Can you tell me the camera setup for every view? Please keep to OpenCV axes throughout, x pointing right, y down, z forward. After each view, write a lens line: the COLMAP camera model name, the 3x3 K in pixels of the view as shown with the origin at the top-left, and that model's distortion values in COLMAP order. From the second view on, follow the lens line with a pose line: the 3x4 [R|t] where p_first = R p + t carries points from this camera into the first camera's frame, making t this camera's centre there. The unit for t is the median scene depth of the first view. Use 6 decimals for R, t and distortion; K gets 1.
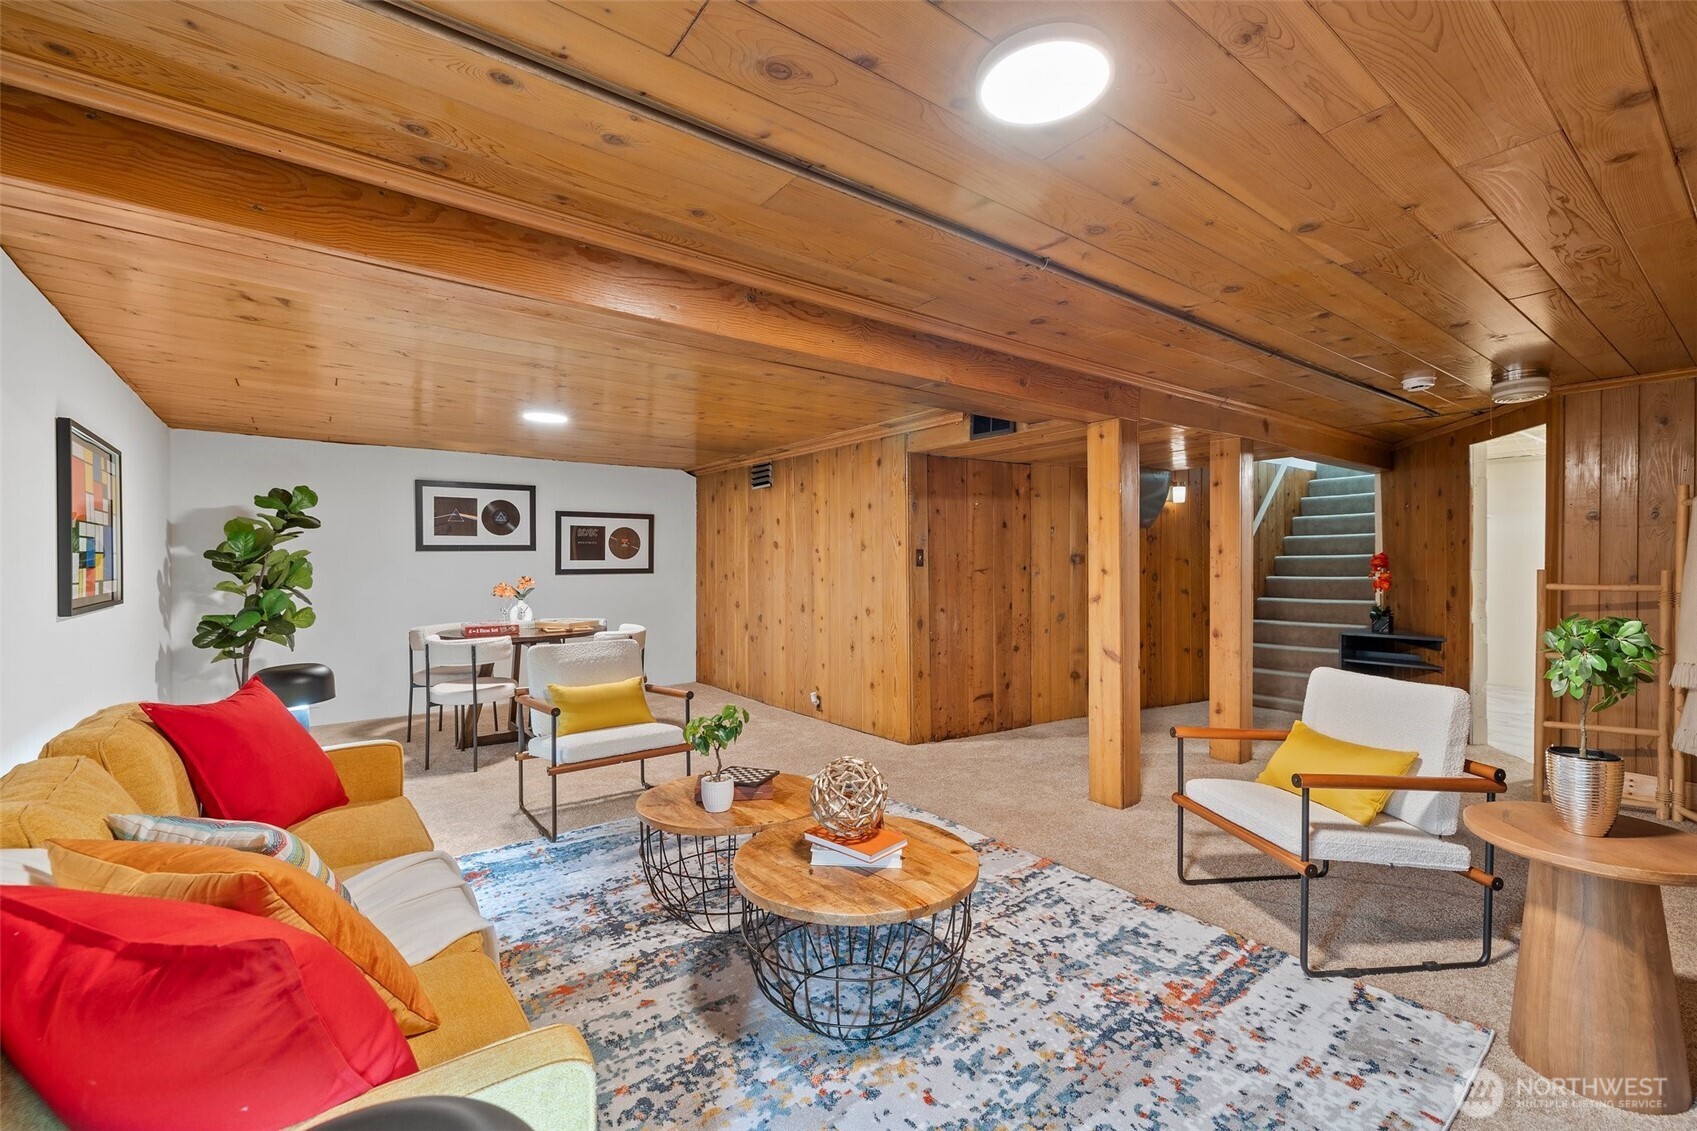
lens RADIAL K [[714.9, 0, 850.9], [0, 714.9, 568.7], [0, 0, 1]] dist [-0.001052, 0.000104]
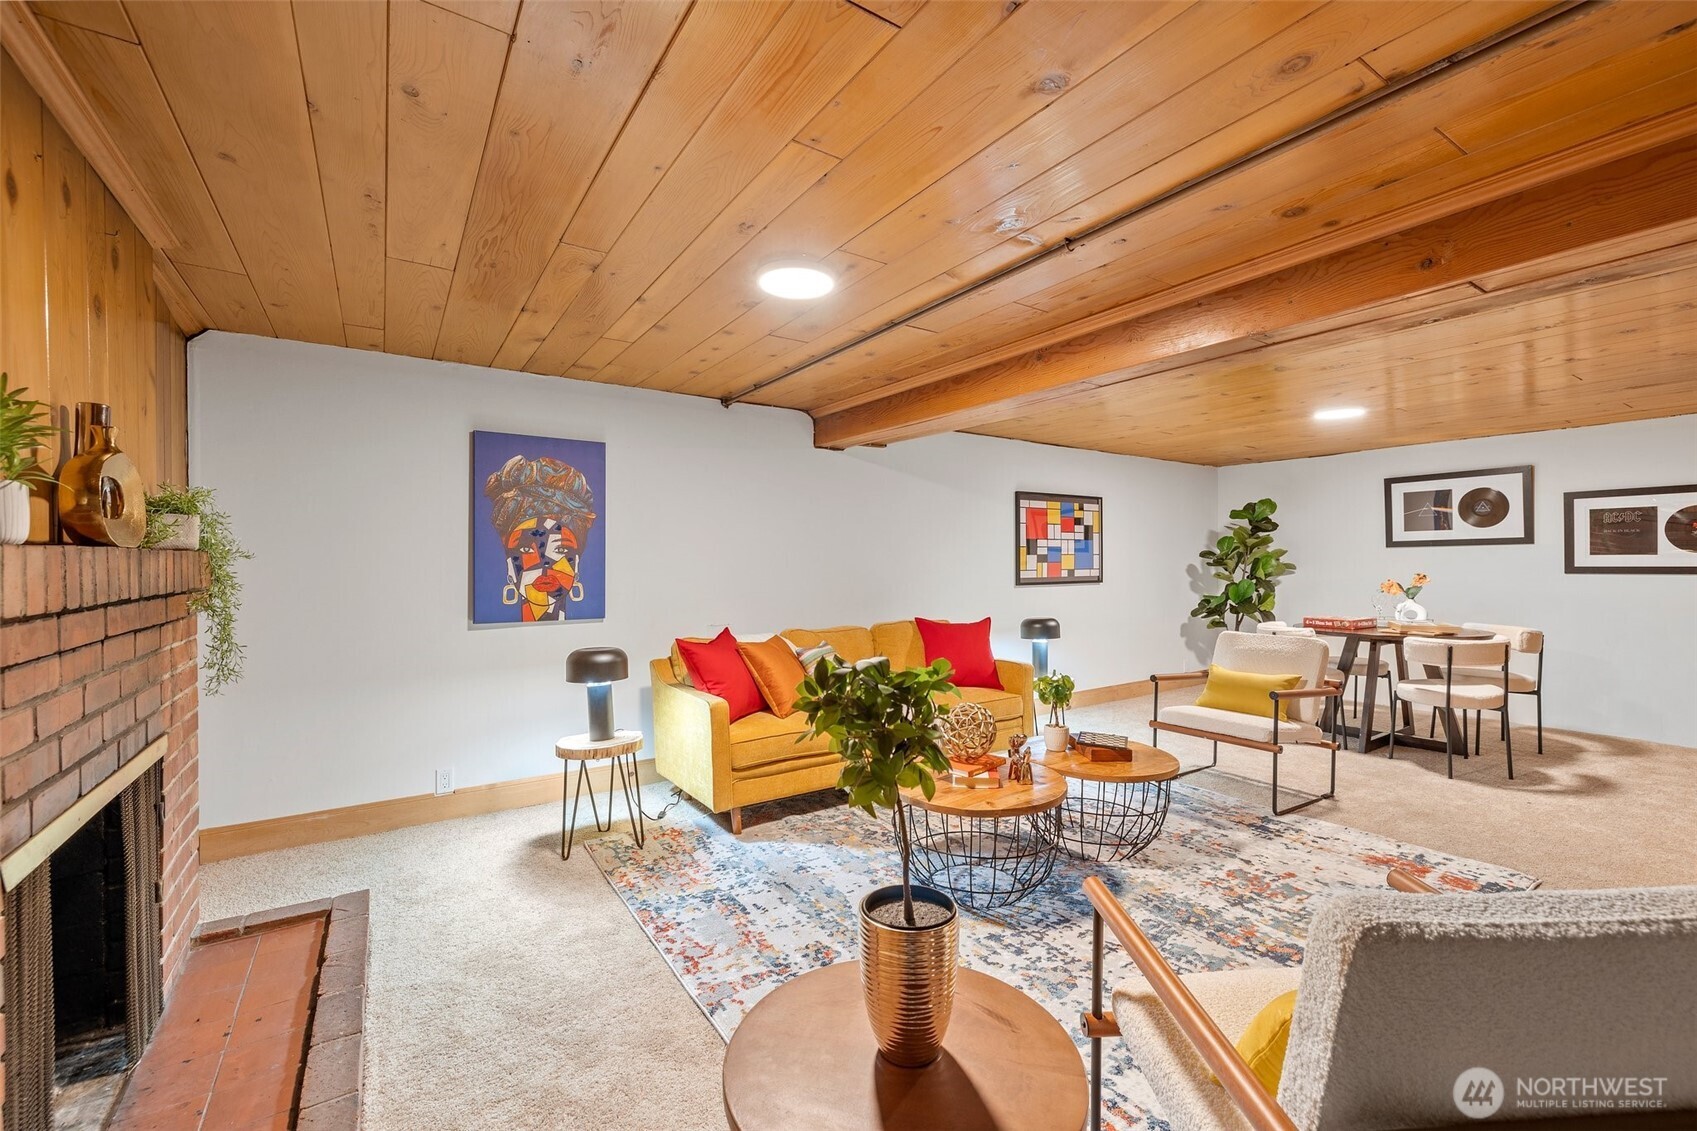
lens RADIAL K [[714.9, 0, 852.8], [0, 714.9, 567.2], [0, 0, 1]] dist [-0.001052, 0.000104]
pose [[-0.060914, 0.010146, -0.998091, 0.838346], [-0.005579, 0.999929, 0.010505, -0.004864], [0.998127, 0.006208, -0.060853, 0.524370]]
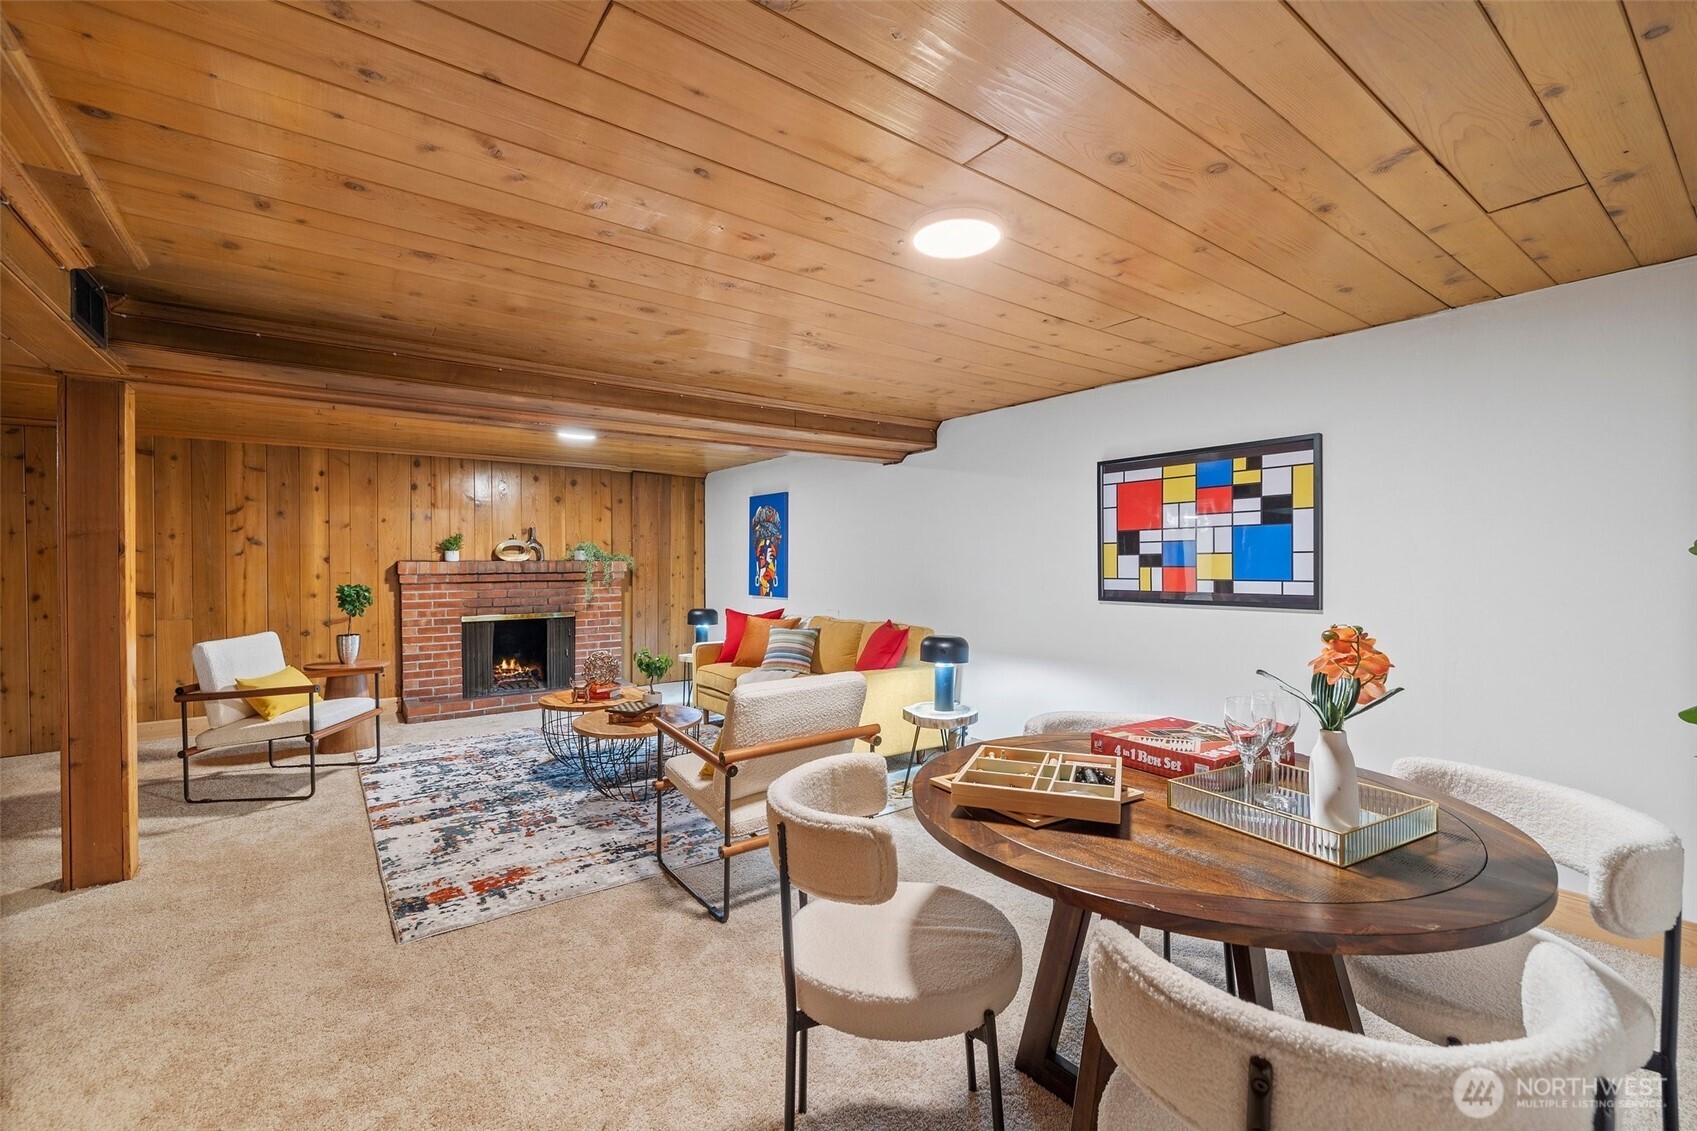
lens RADIAL K [[714.9, 0, 852.0], [0, 714.9, 563.1], [0, 0, 1]] dist [-0.001052, 0.000104]
pose [[-0.999939, 0.004485, 0.010134, -0.499926], [0.004587, 0.999939, 0.010037, -0.019517], [-0.010088, 0.010083, -0.999898, 1.982723]]
